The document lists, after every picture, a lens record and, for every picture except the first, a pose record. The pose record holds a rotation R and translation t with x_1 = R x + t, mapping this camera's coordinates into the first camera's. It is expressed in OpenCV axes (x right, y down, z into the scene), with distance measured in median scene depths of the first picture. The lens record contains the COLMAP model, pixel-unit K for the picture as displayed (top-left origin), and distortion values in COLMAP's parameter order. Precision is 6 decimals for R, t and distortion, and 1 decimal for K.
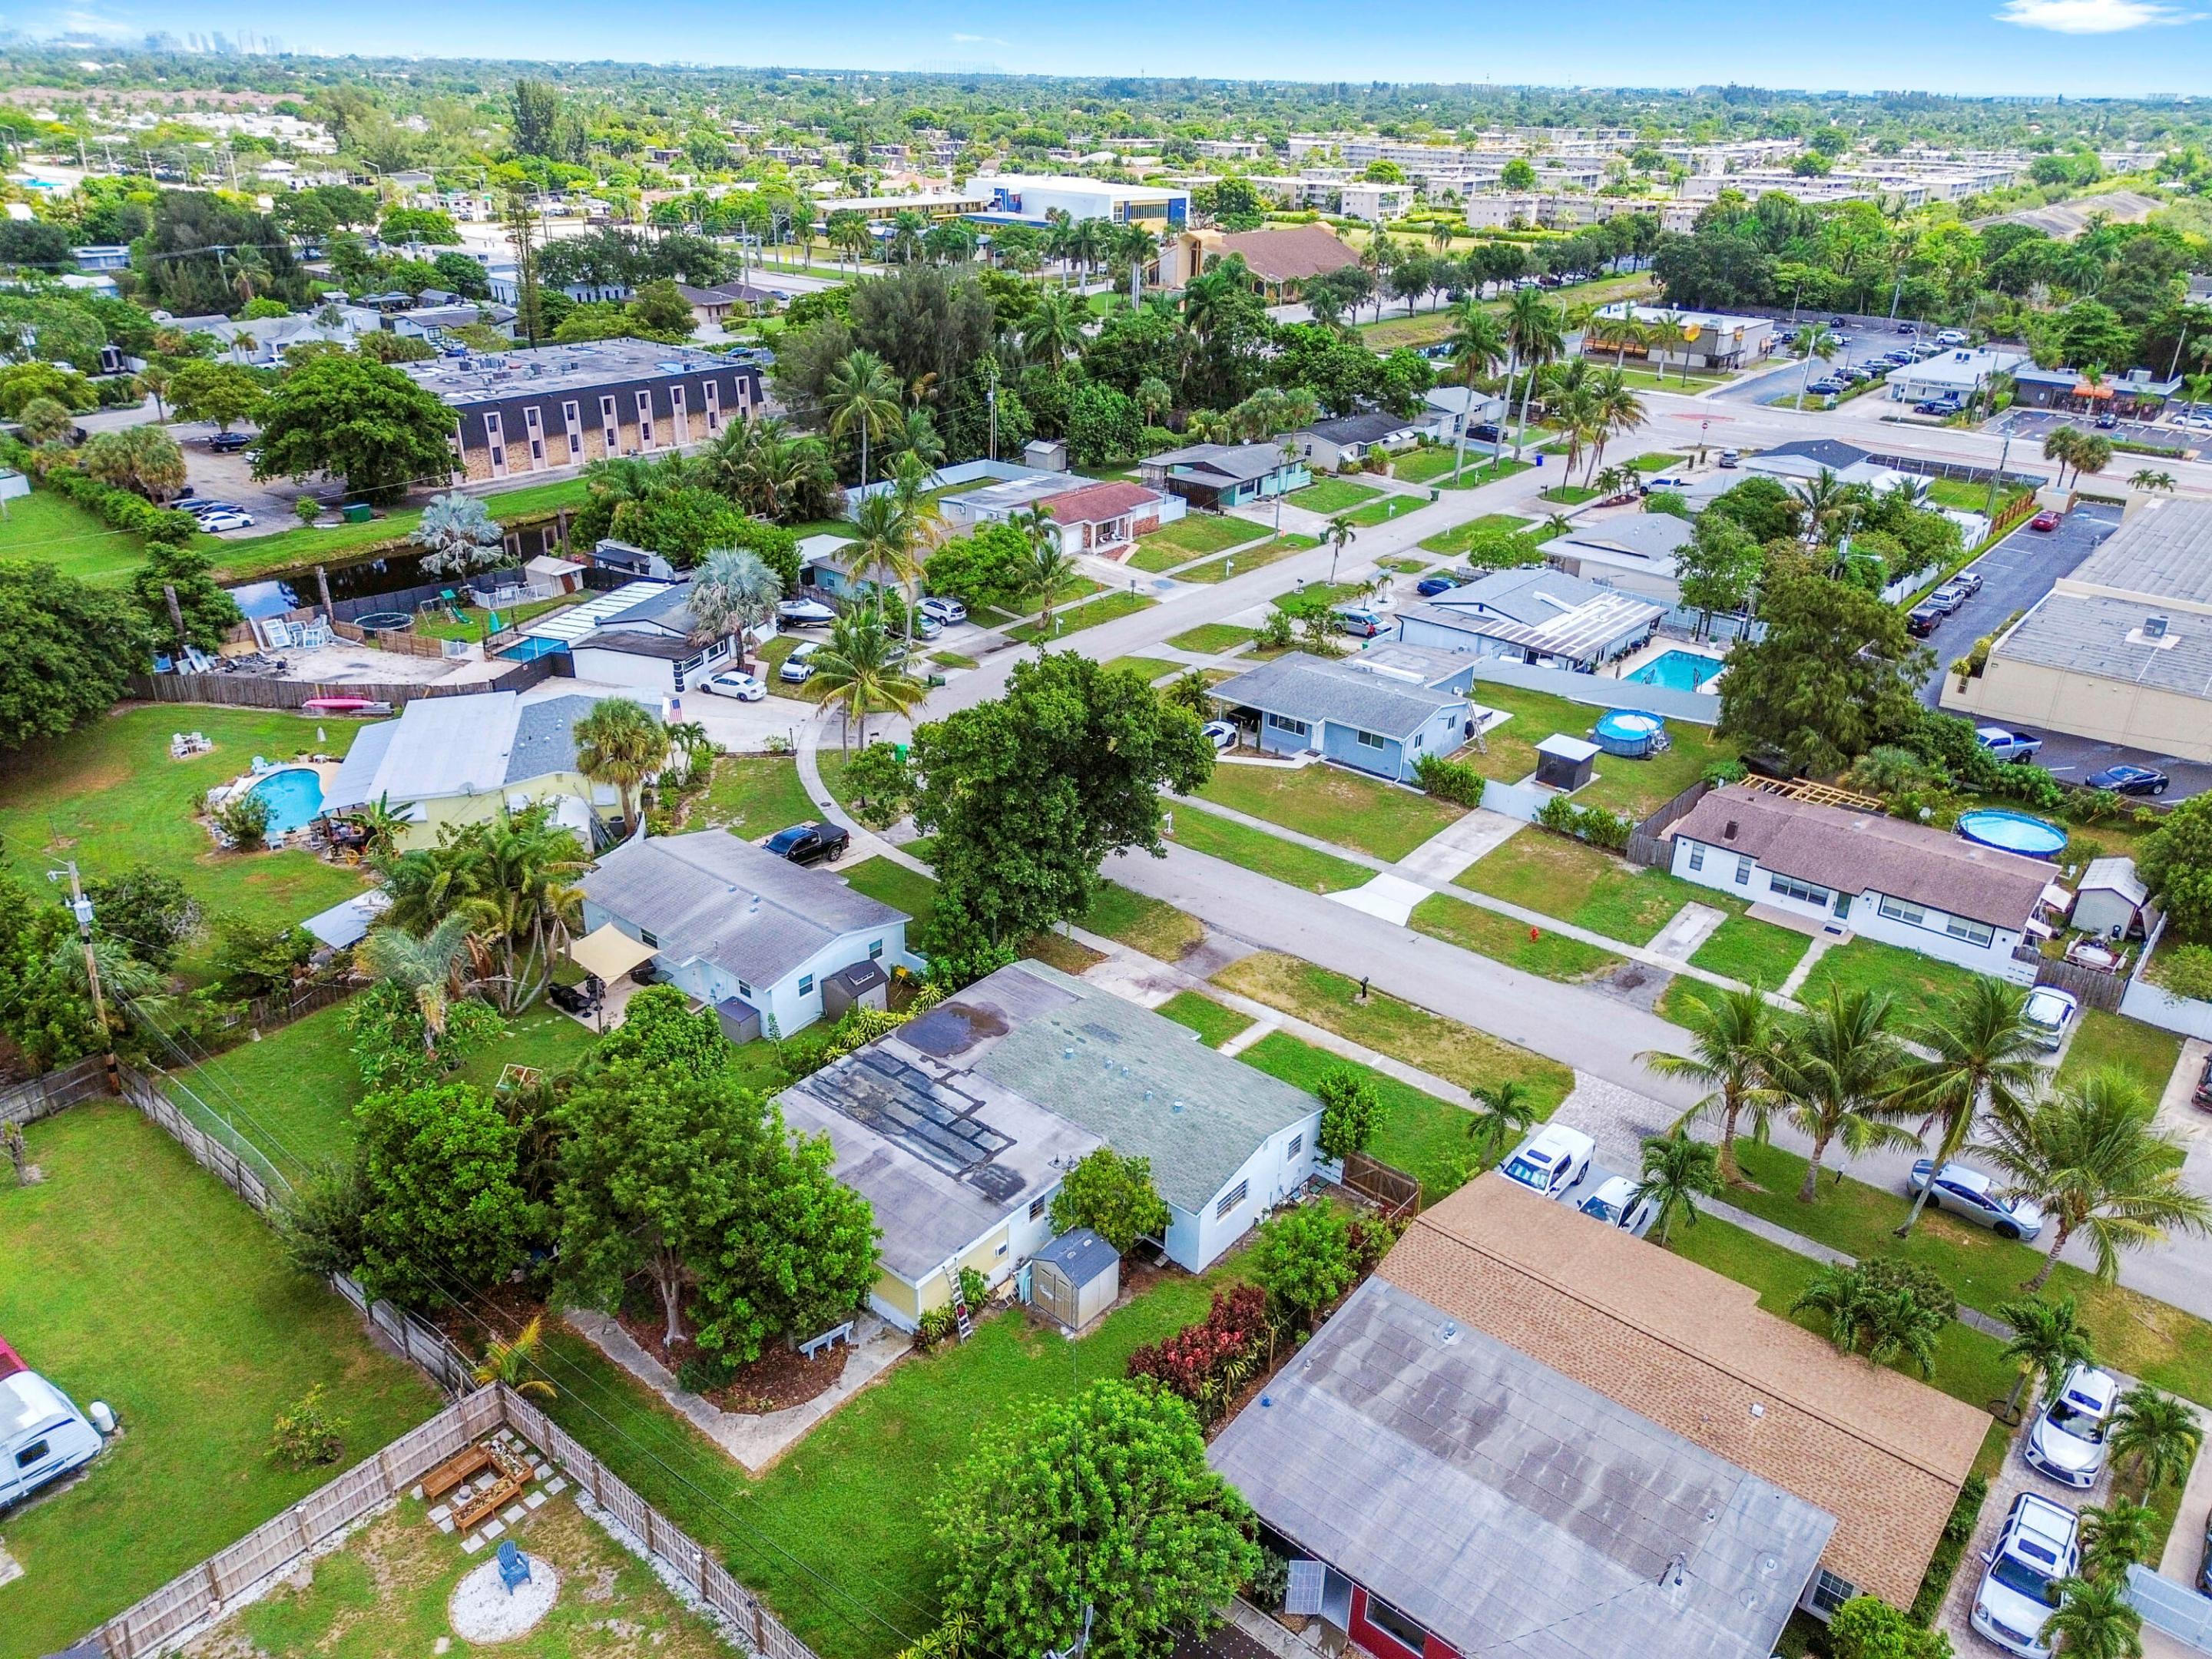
lens RADIAL K [[1583.1, 0, 1116.0], [0, 1583.1, 829.3], [0, 0, 1]] dist [0.084657, -0.082539]
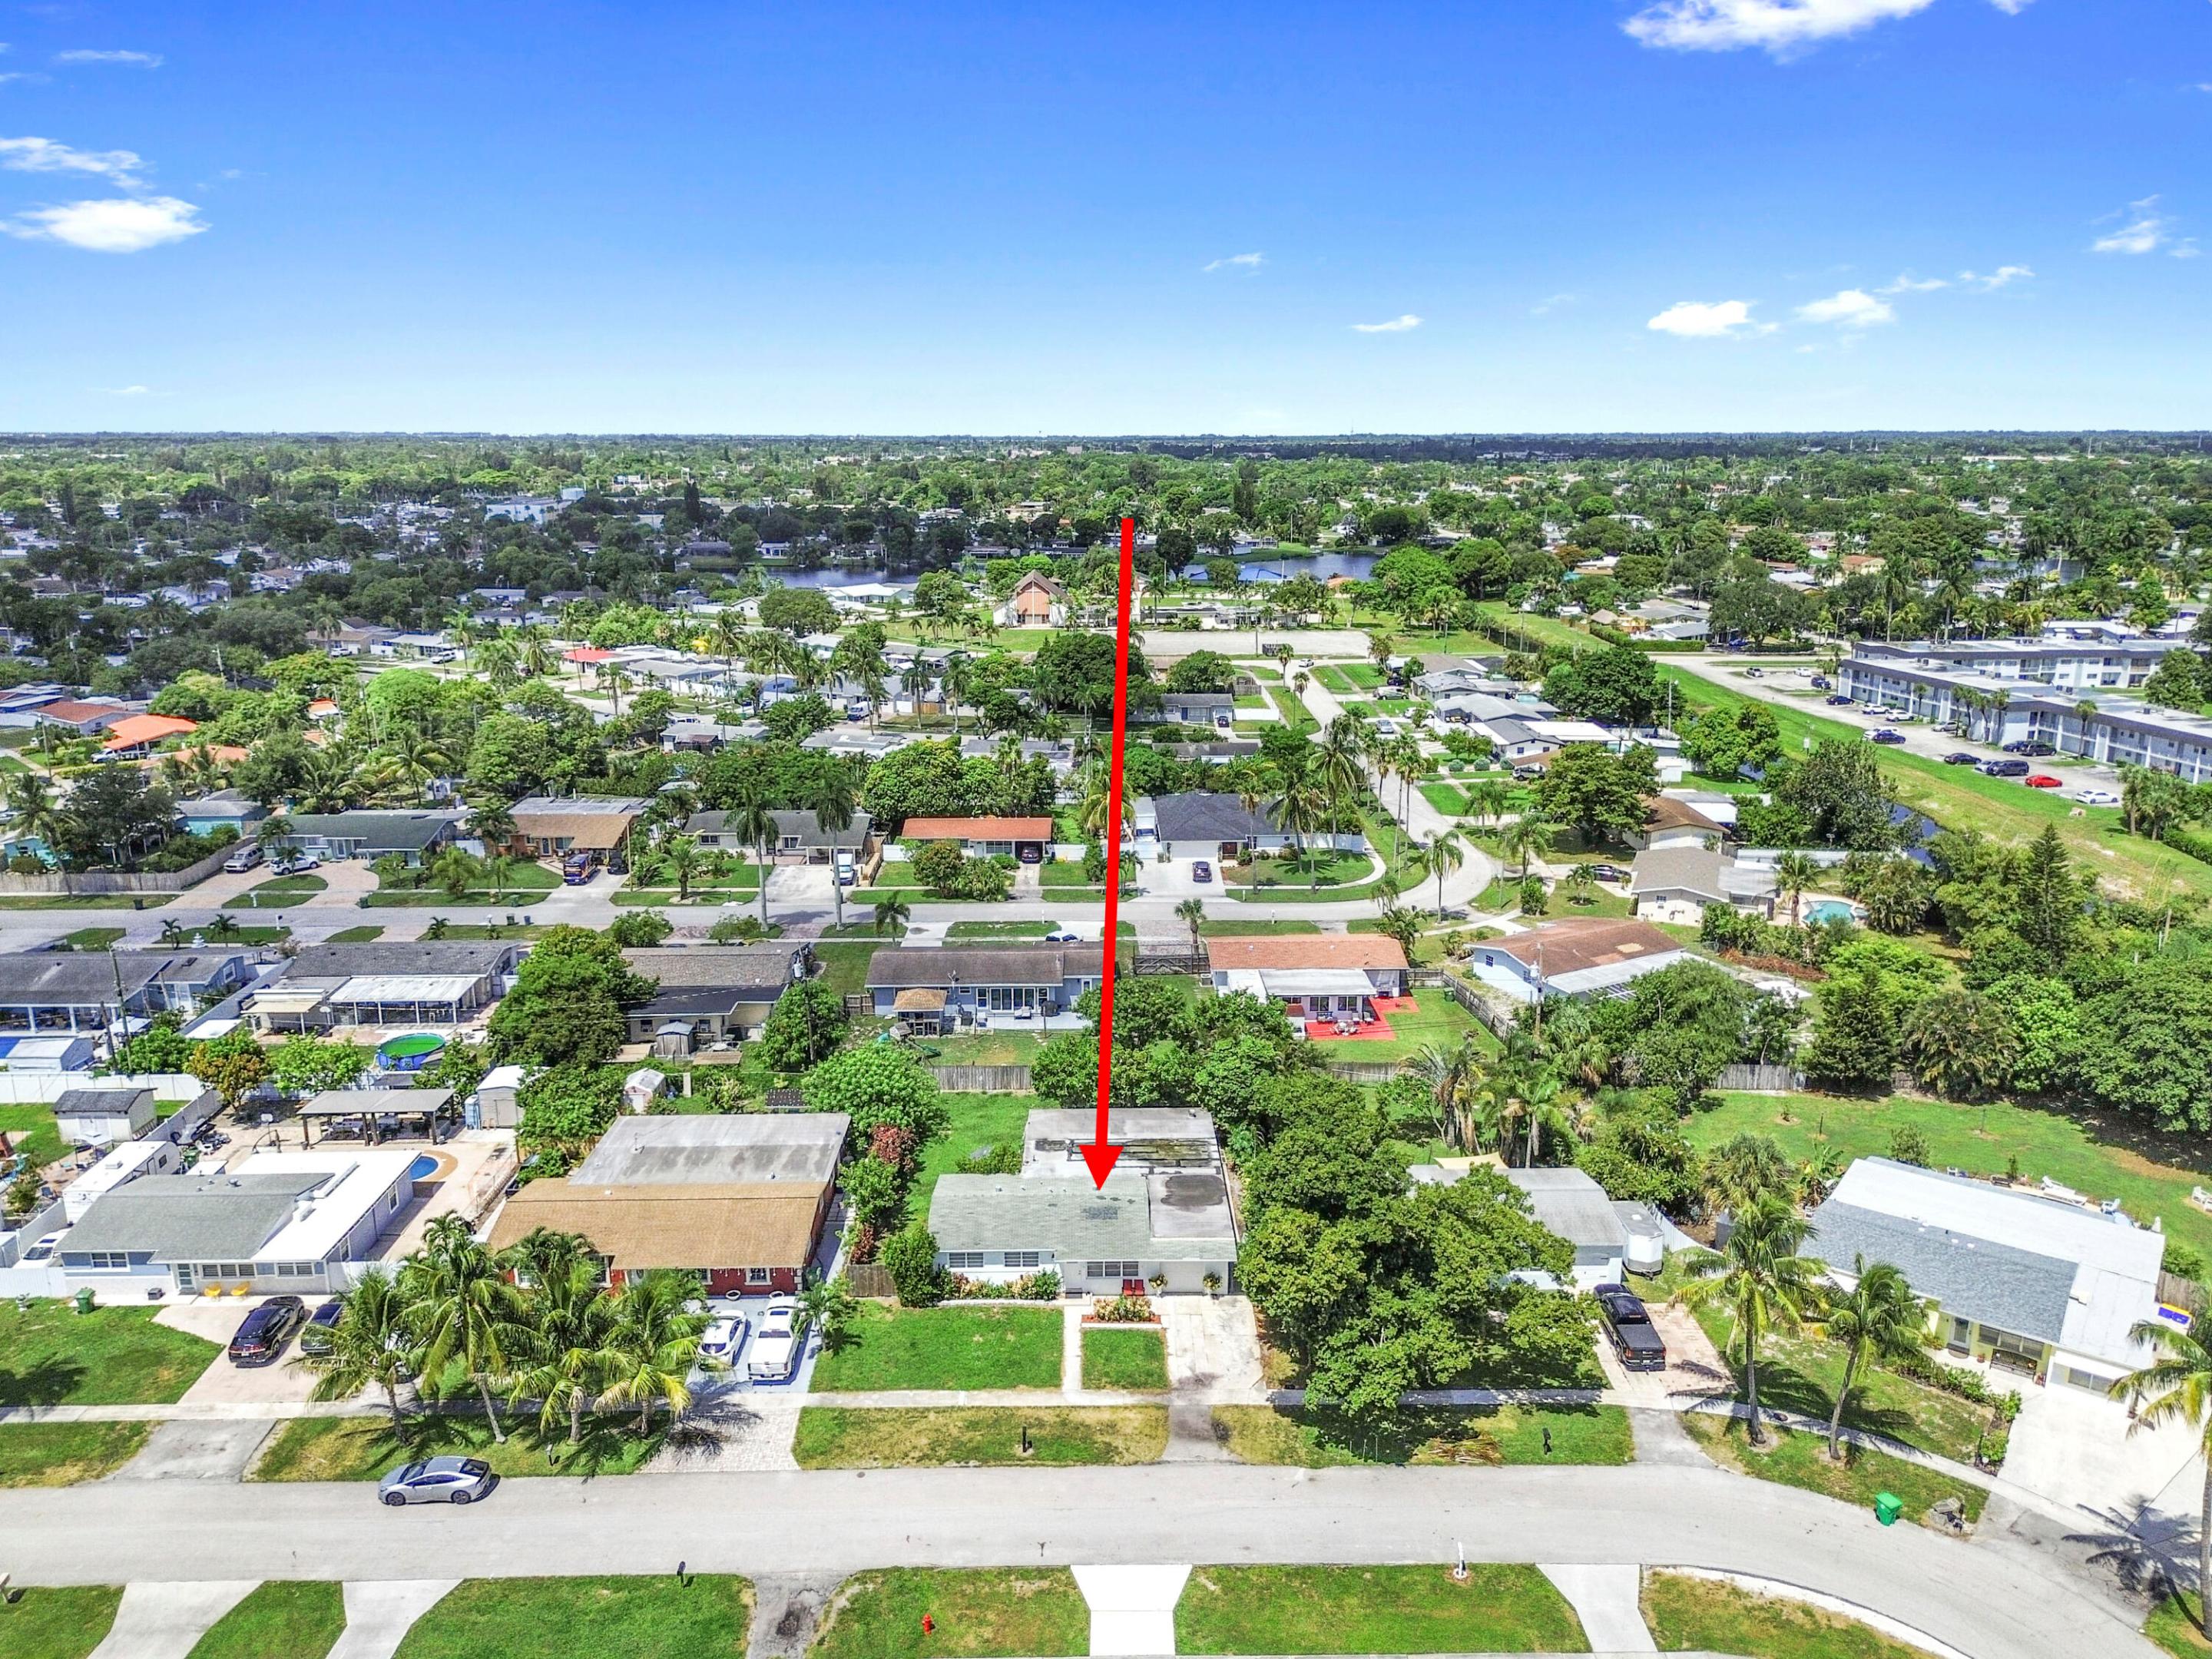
lens RADIAL K [[1583.1, 0, 1116.0], [0, 1583.1, 829.3], [0, 0, 1]] dist [0.084657, -0.082539]
pose [[-0.760712, 0.119925, -0.637915, 0.603219], [-0.291800, 0.814692, 0.501129, -0.610551], [0.579802, 0.567358, -0.584752, 1.216579]]
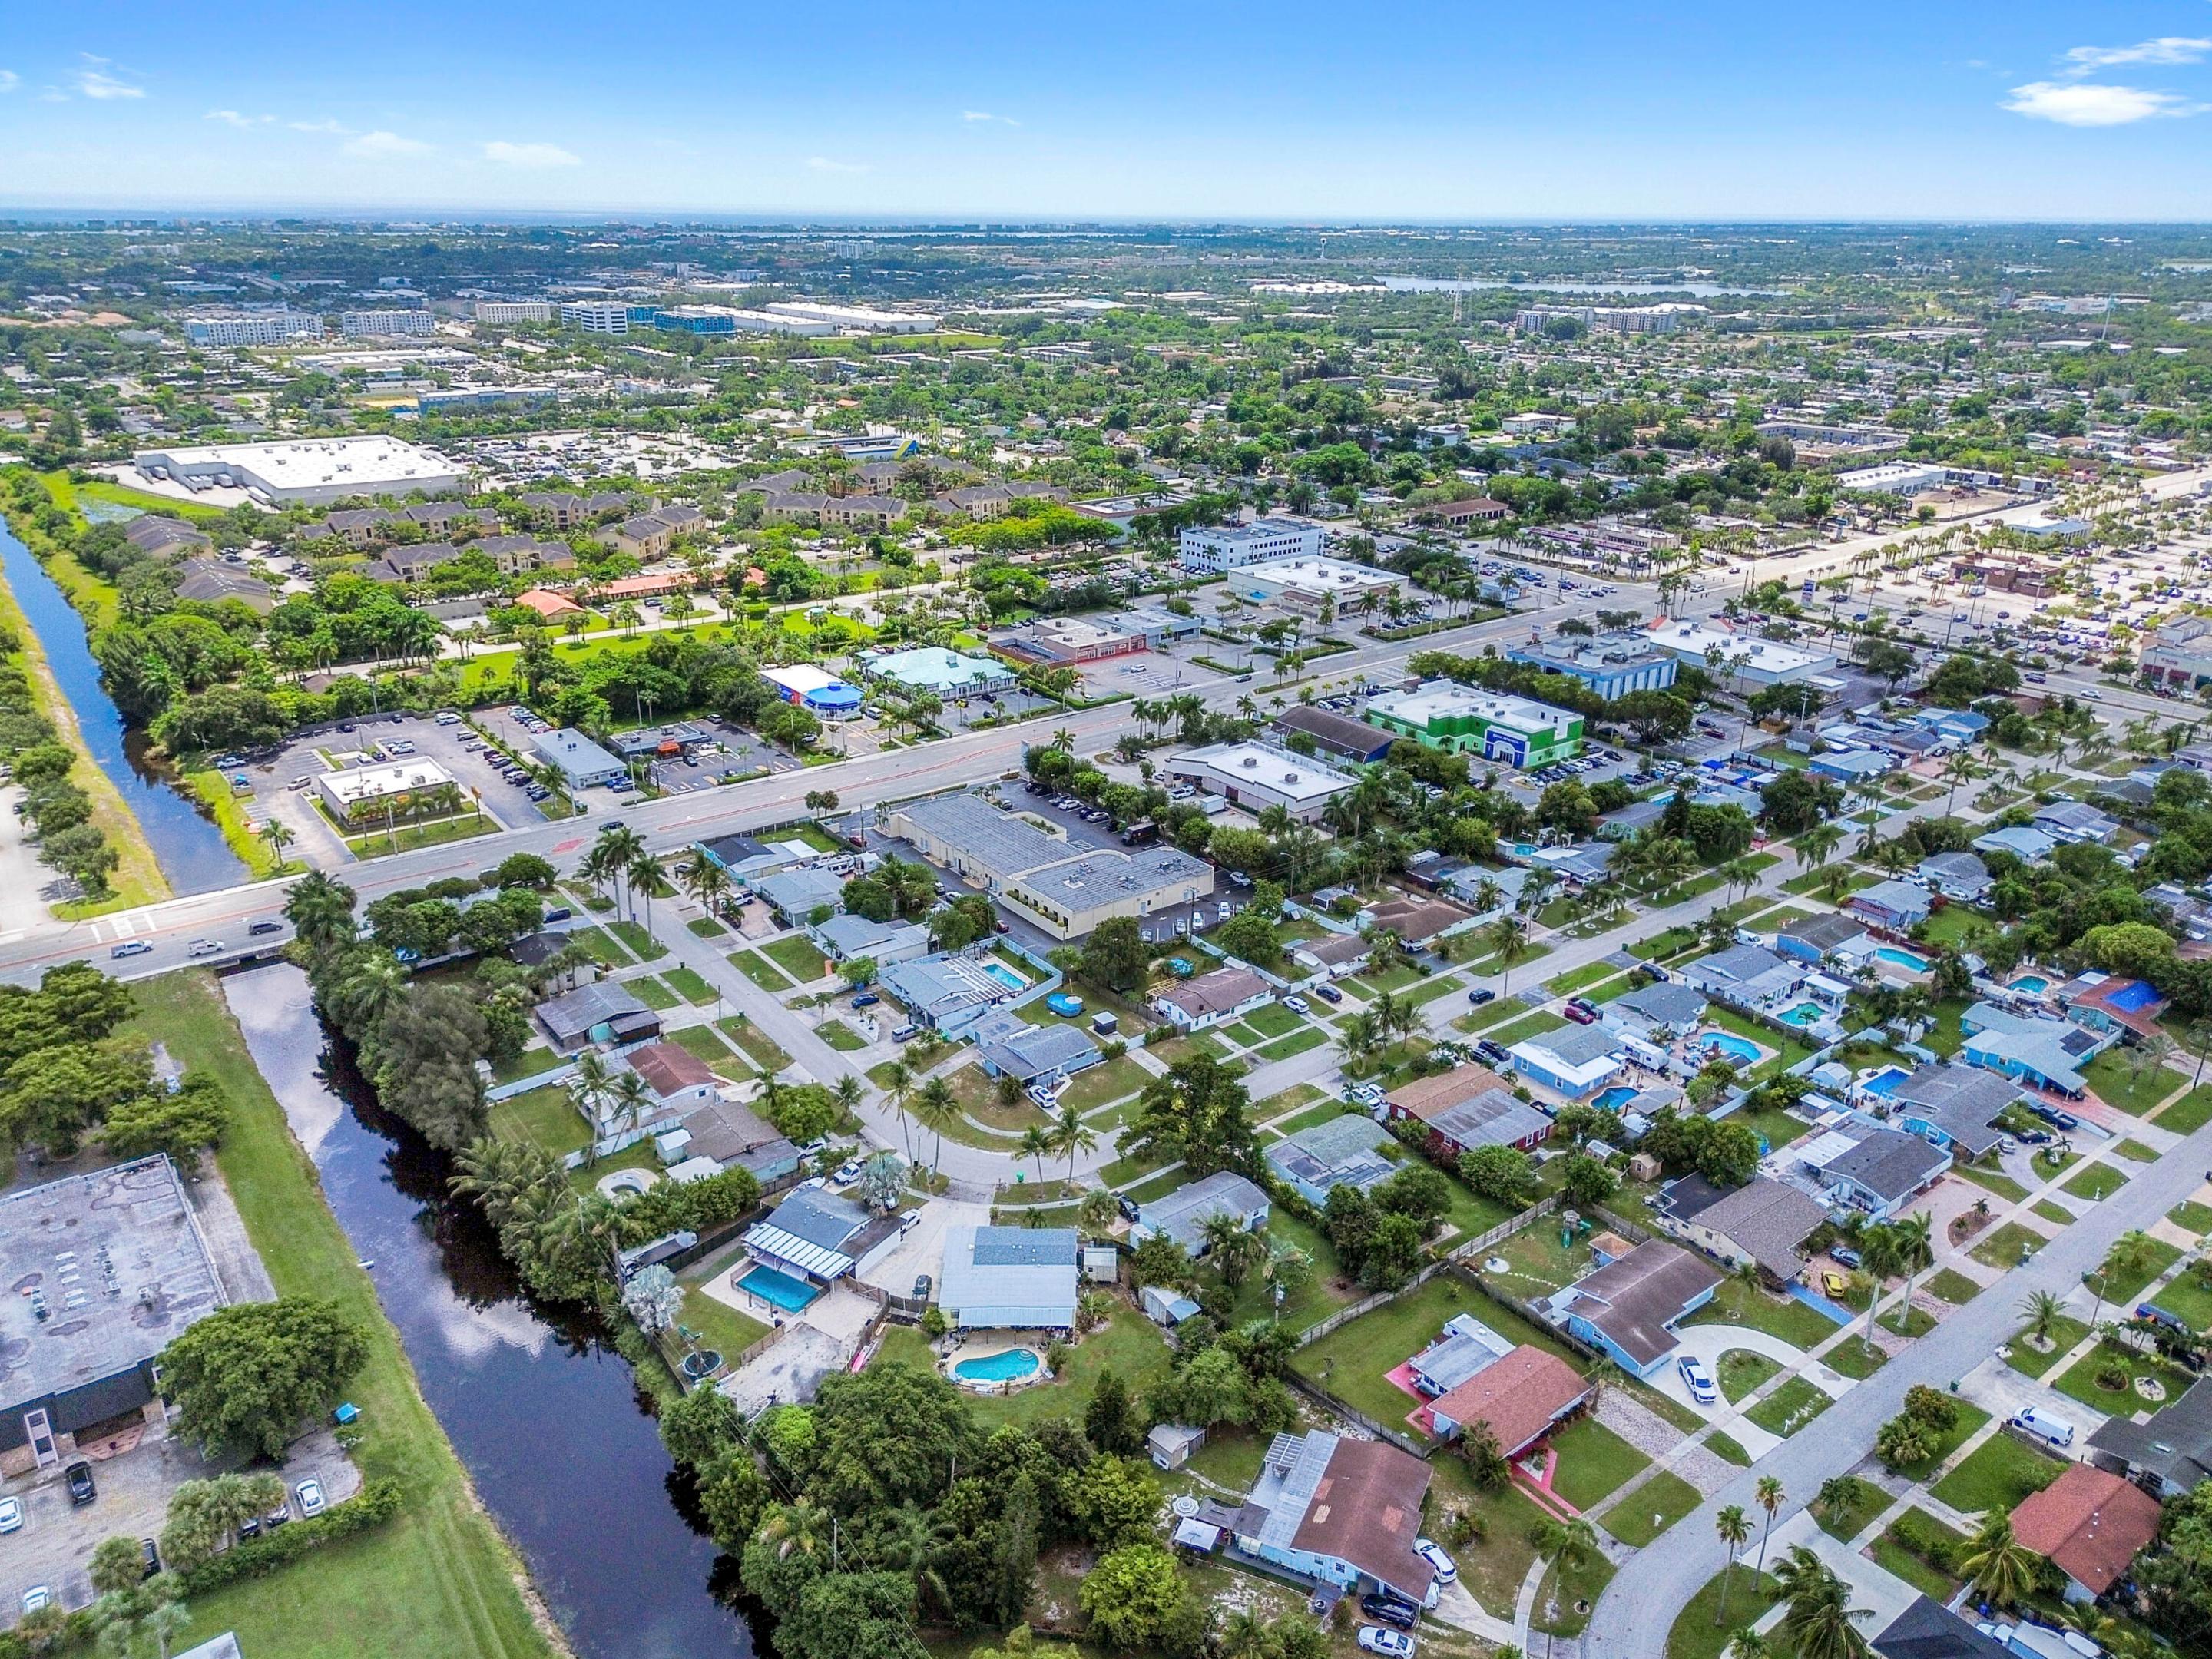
lens RADIAL K [[1583.1, 0, 1116.0], [0, 1583.1, 829.3], [0, 0, 1]] dist [0.084657, -0.082539]
pose [[0.225094, -0.379465, 0.897407, -2.112757], [0.410349, 0.872296, 0.265920, -1.110361], [-0.883712, 0.308394, 0.352061, 0.008365]]
